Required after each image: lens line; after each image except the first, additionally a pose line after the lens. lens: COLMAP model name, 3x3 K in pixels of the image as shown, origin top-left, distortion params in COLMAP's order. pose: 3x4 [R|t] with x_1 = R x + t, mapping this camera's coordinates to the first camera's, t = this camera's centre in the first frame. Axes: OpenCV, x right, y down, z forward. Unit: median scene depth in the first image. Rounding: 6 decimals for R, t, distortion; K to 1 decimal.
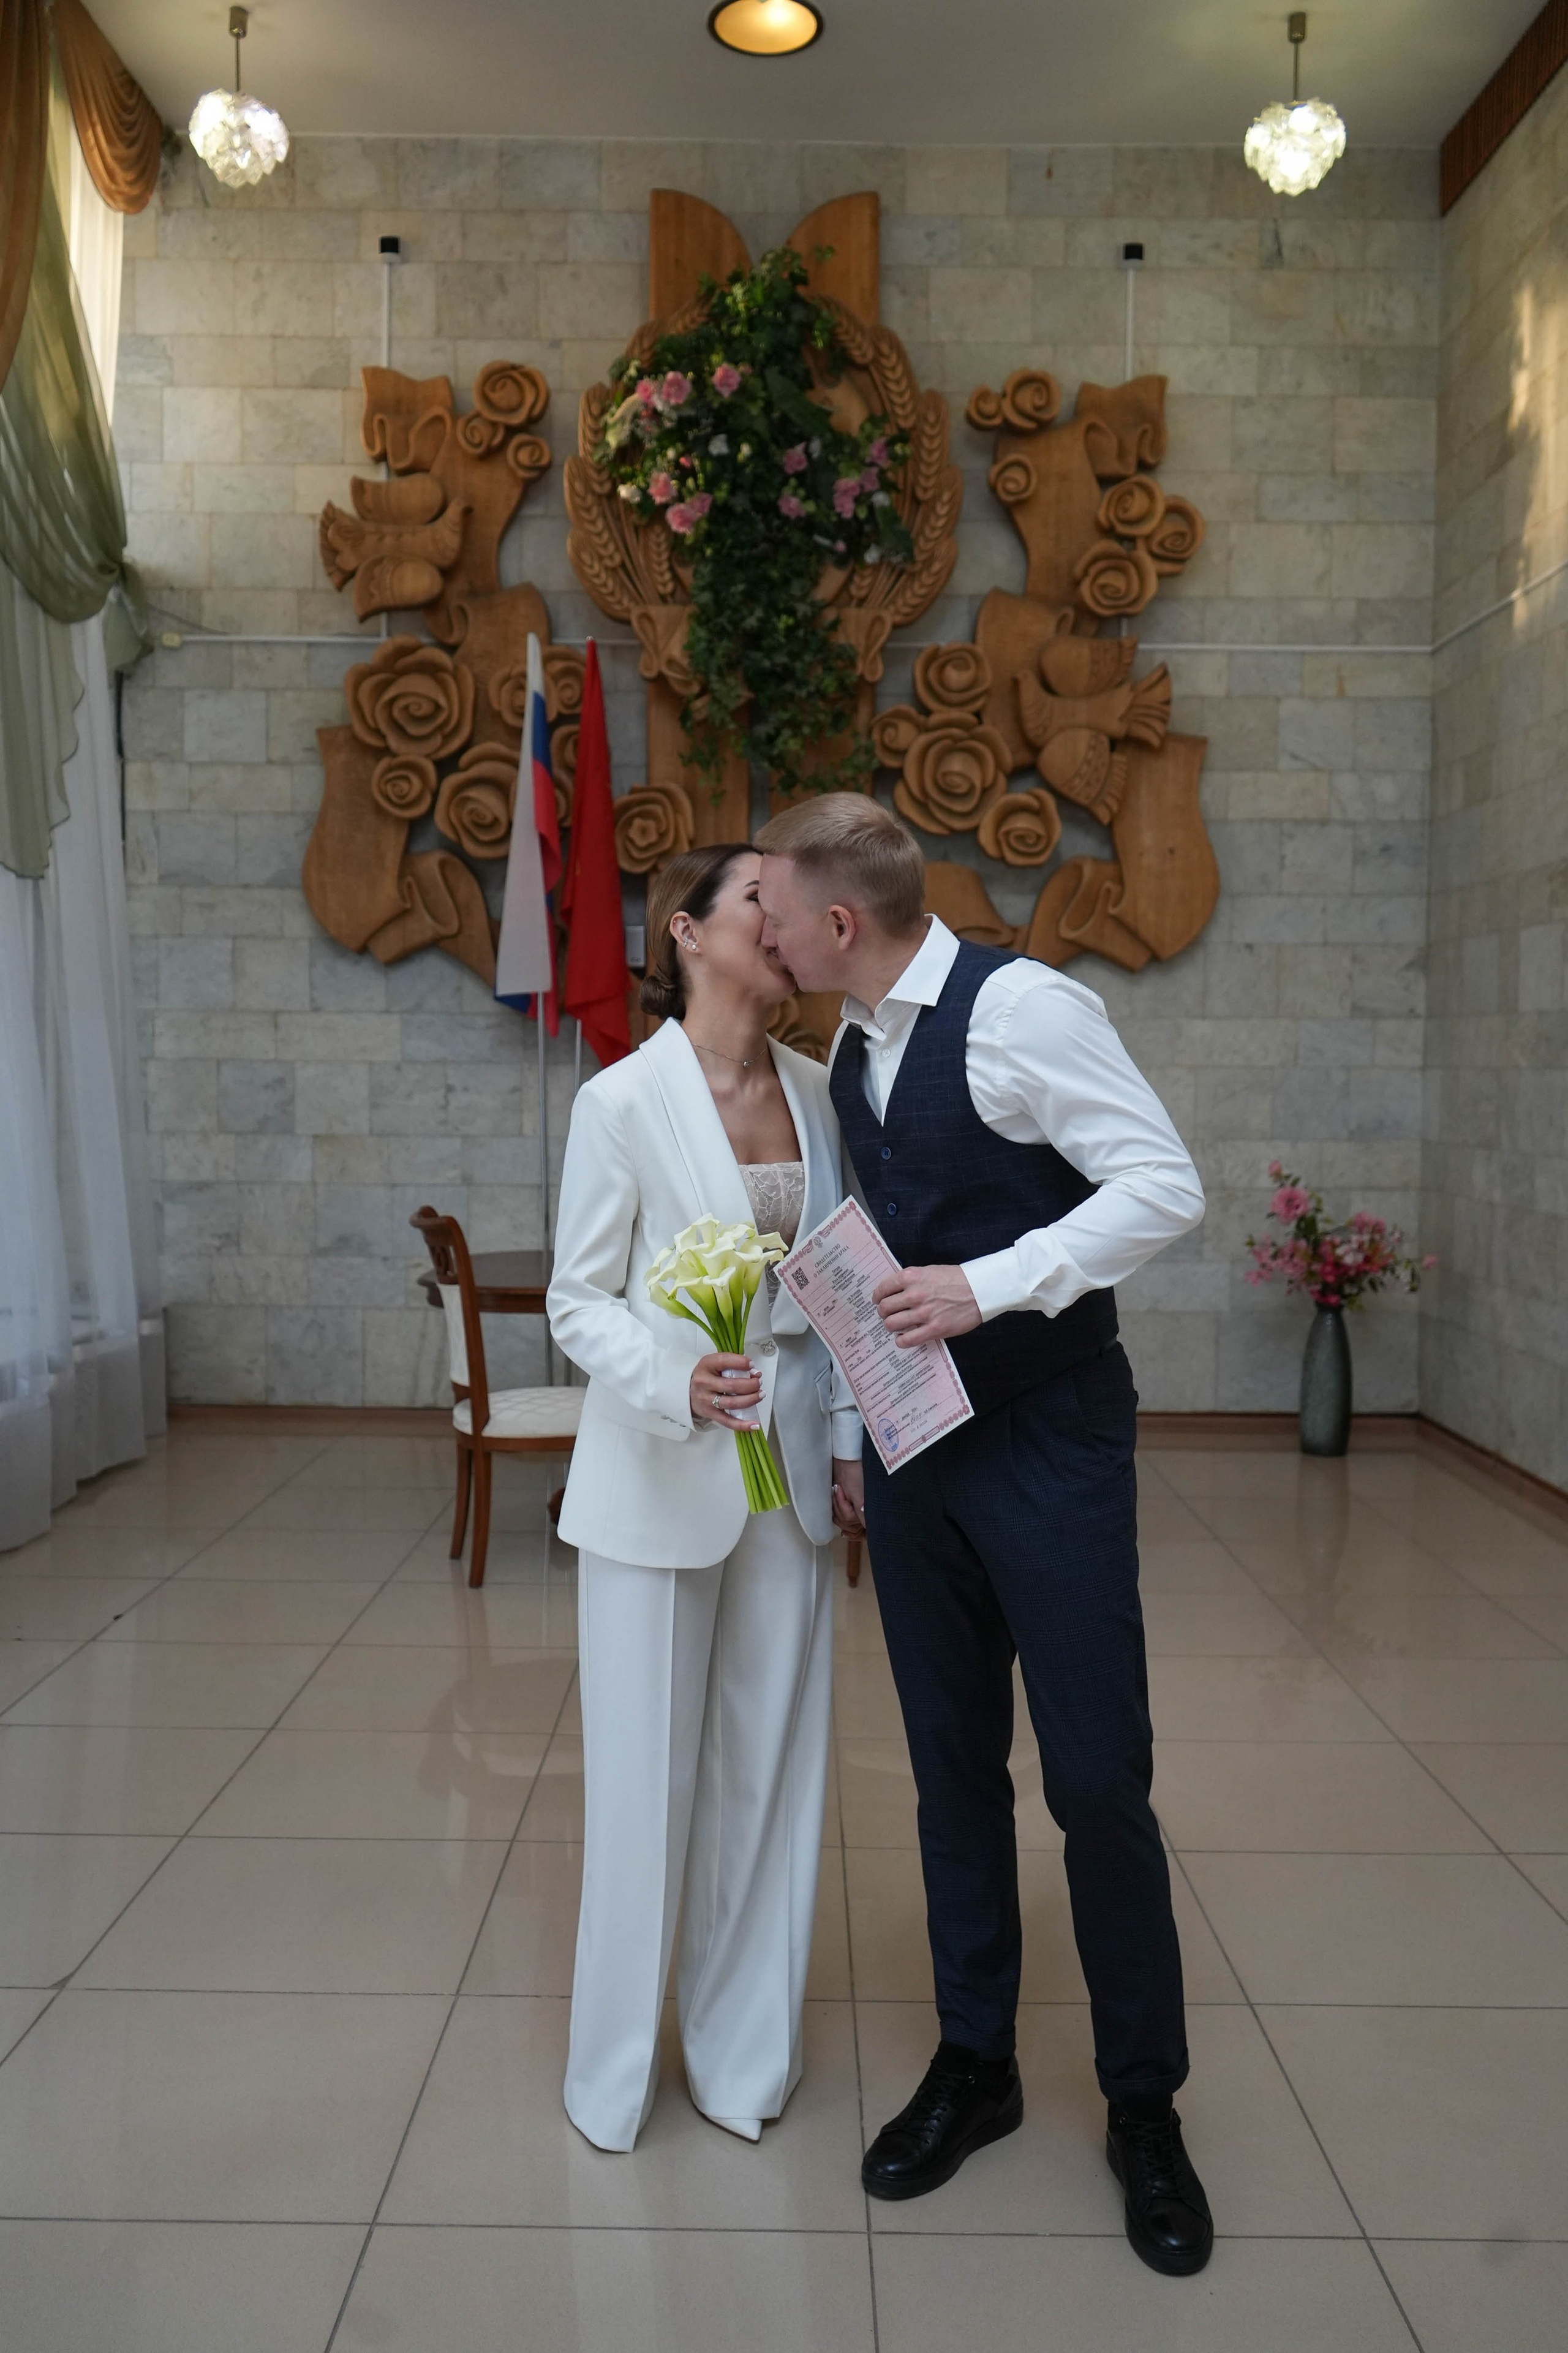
lens RADIAL K [[1942.8, 0, 787.7], [0, 1942.8, 1173.6], [0, 0, 1]] dist [-0.014102, 0.001808]
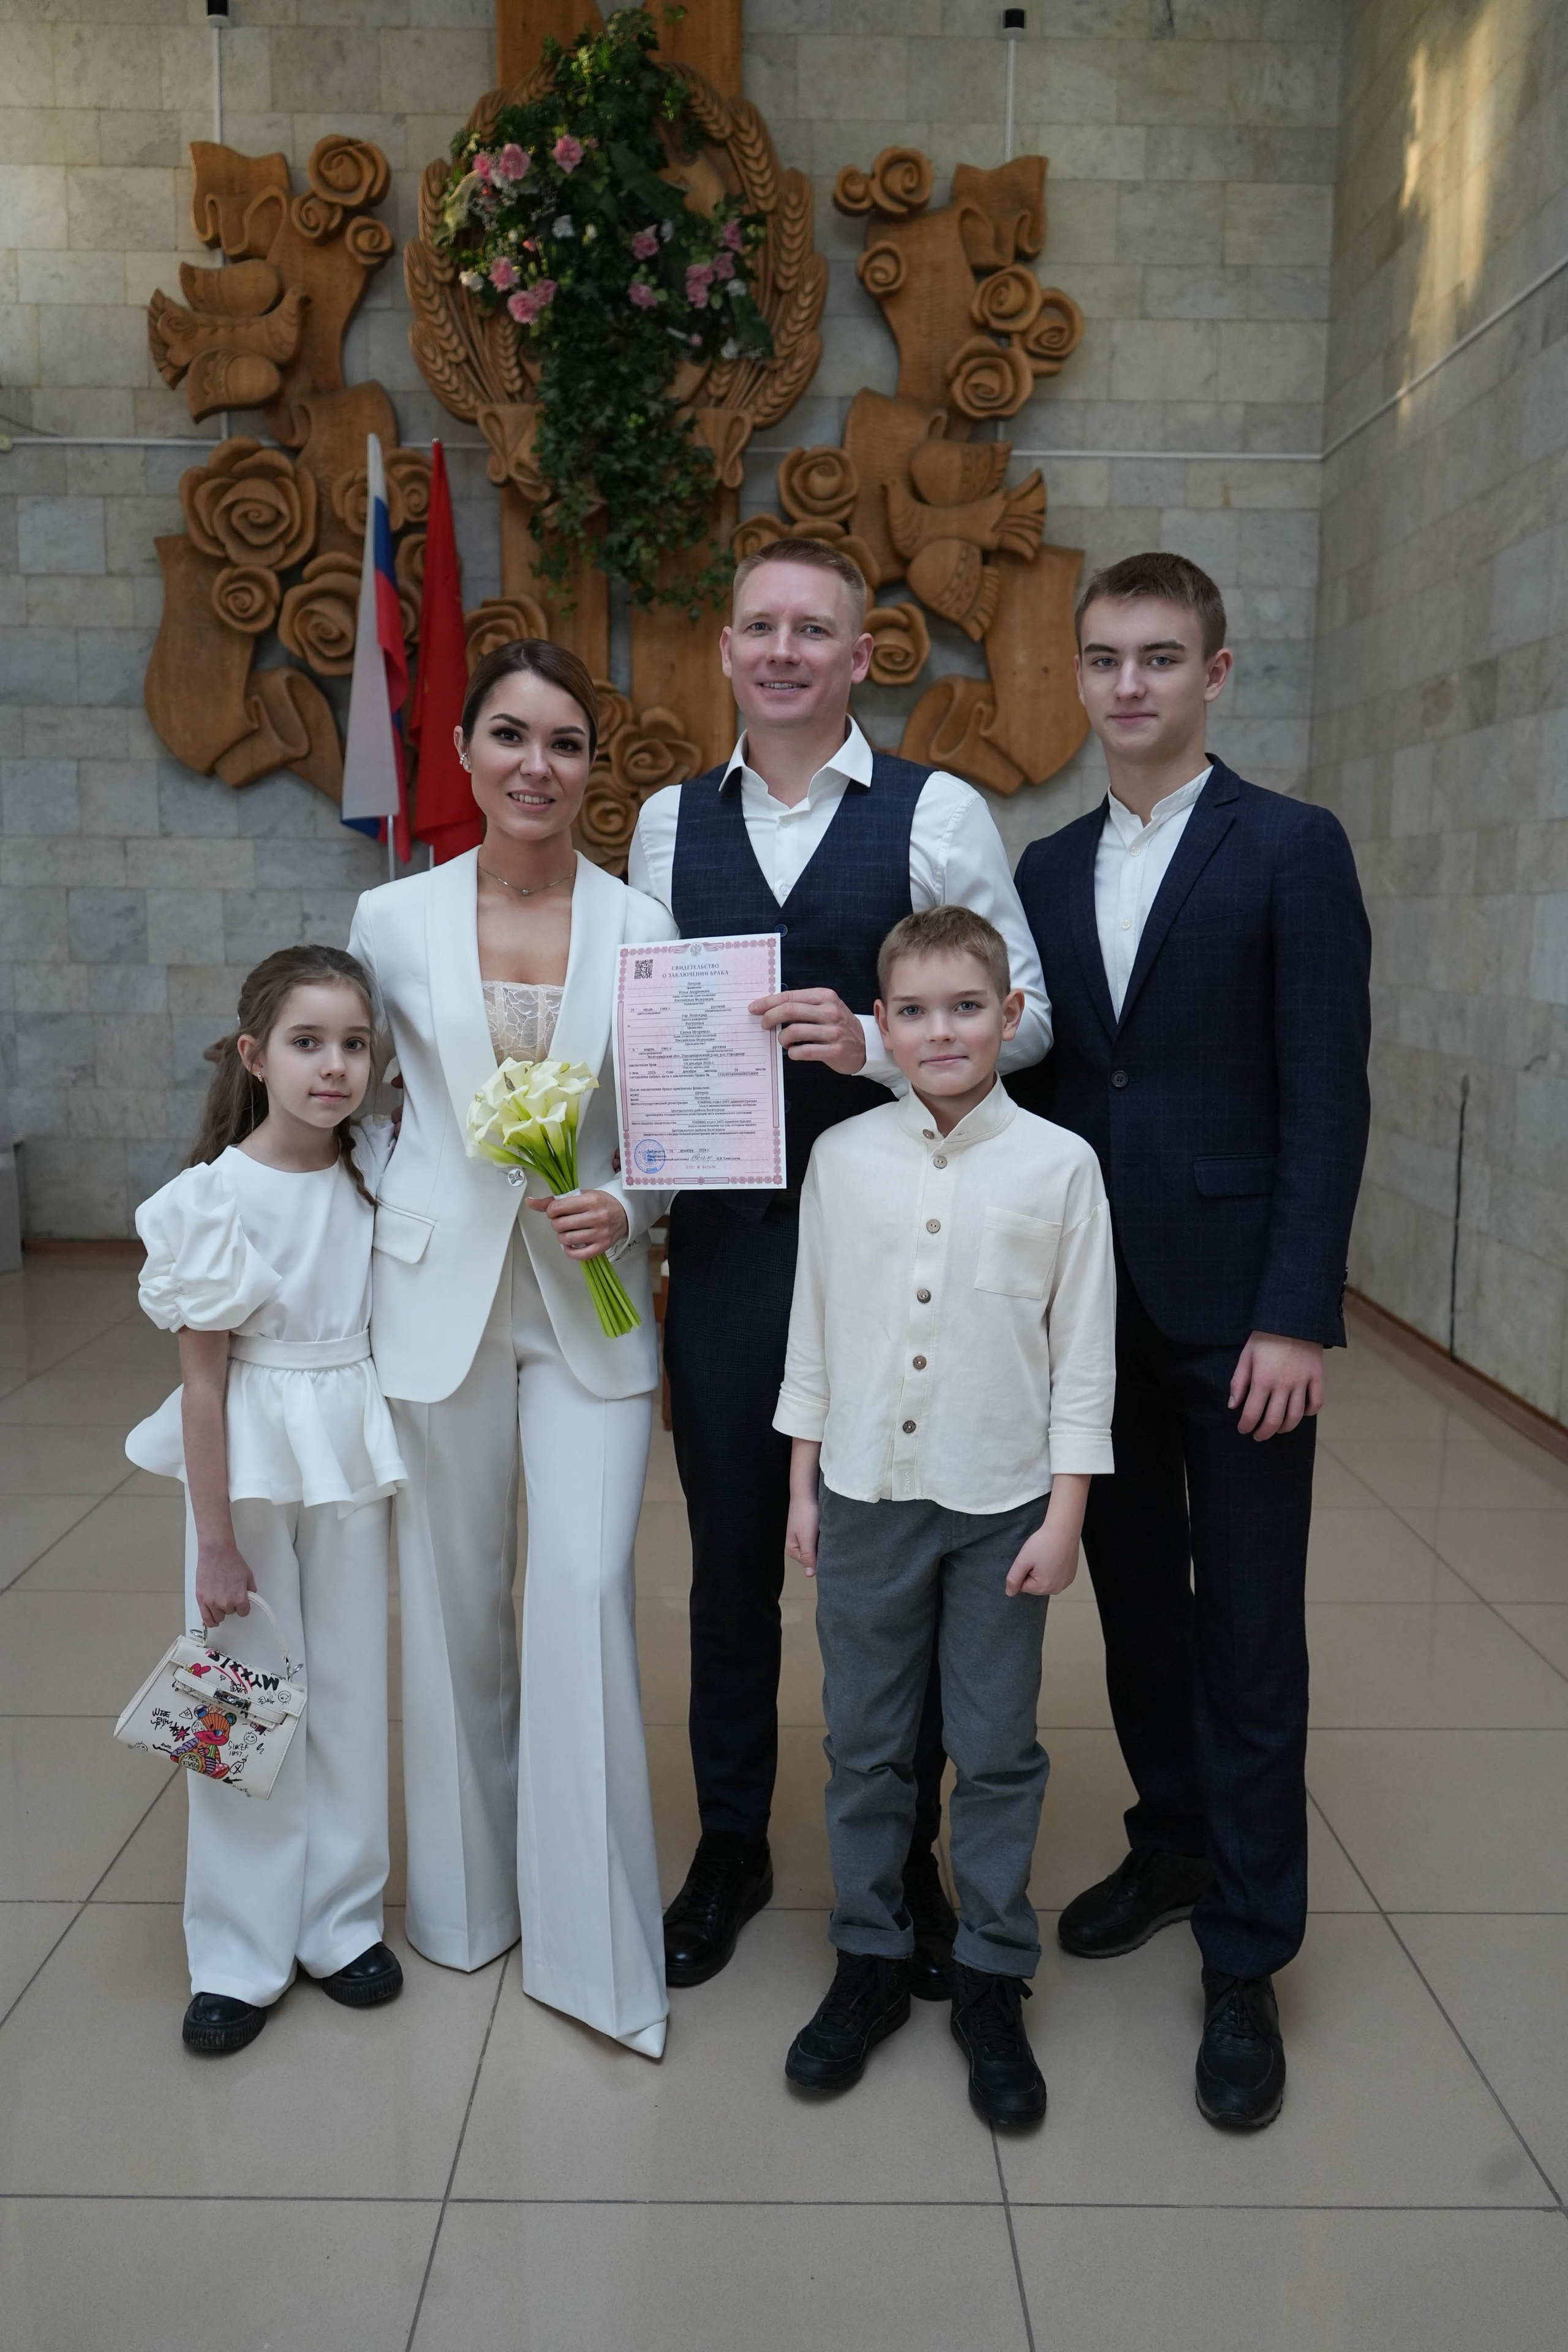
lens RADIAL K [[1853.0, 0, 785.9], [0, 1853.0, 1178.9], [0, 0, 1]] dist [-0.014041, 0.002474]
pose [[0.999941, 0.000211, 0.010837, 0.059415], [-0.001201, 0.995815, 0.091384, 0.001962], [-0.010773, -0.091392, 0.995757, 0.062017]]
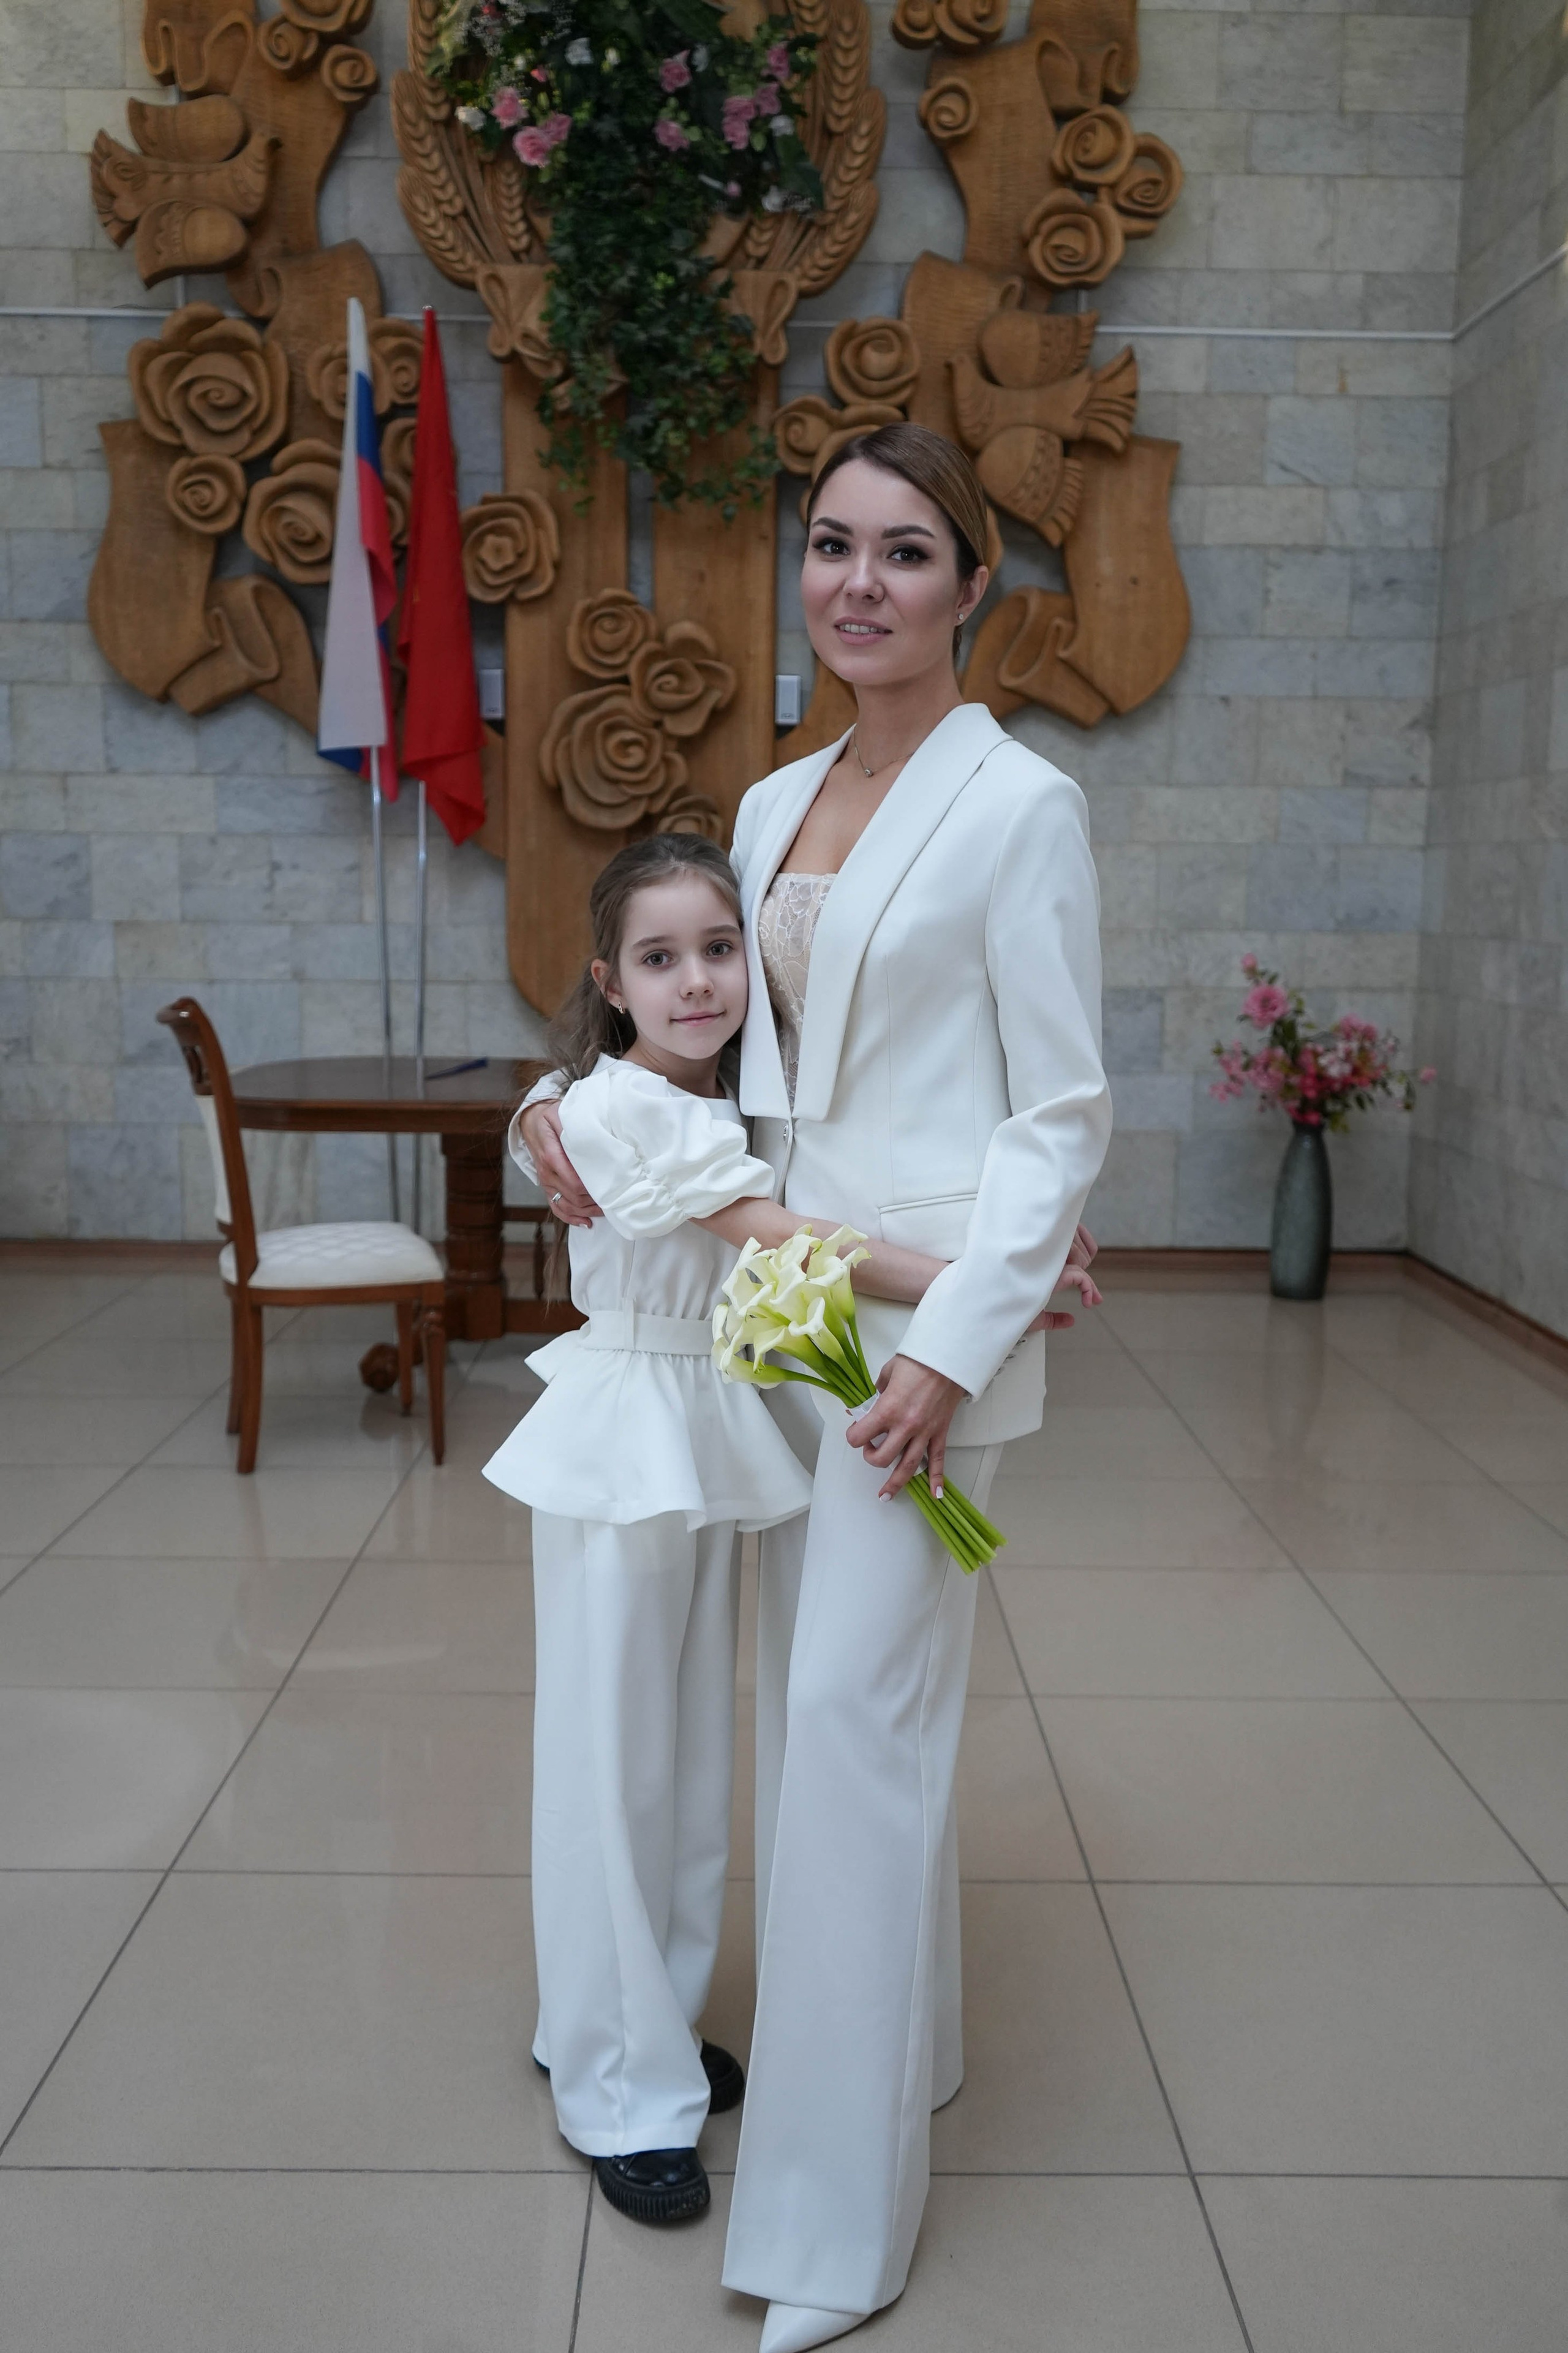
lens RADIAL K [[1955.8, 0, 789.4], [0, 1955.8, 1183.1], [0, 0, 1]] dist [-0.019267, 0.007954]
pose [[0.999843, 0.001074, 0.017660, 0.035578], [-0.002794, 0.995221, 0.097610, 0.009853], [-0.017471, -0.097644, 0.995068, 0.146035]]
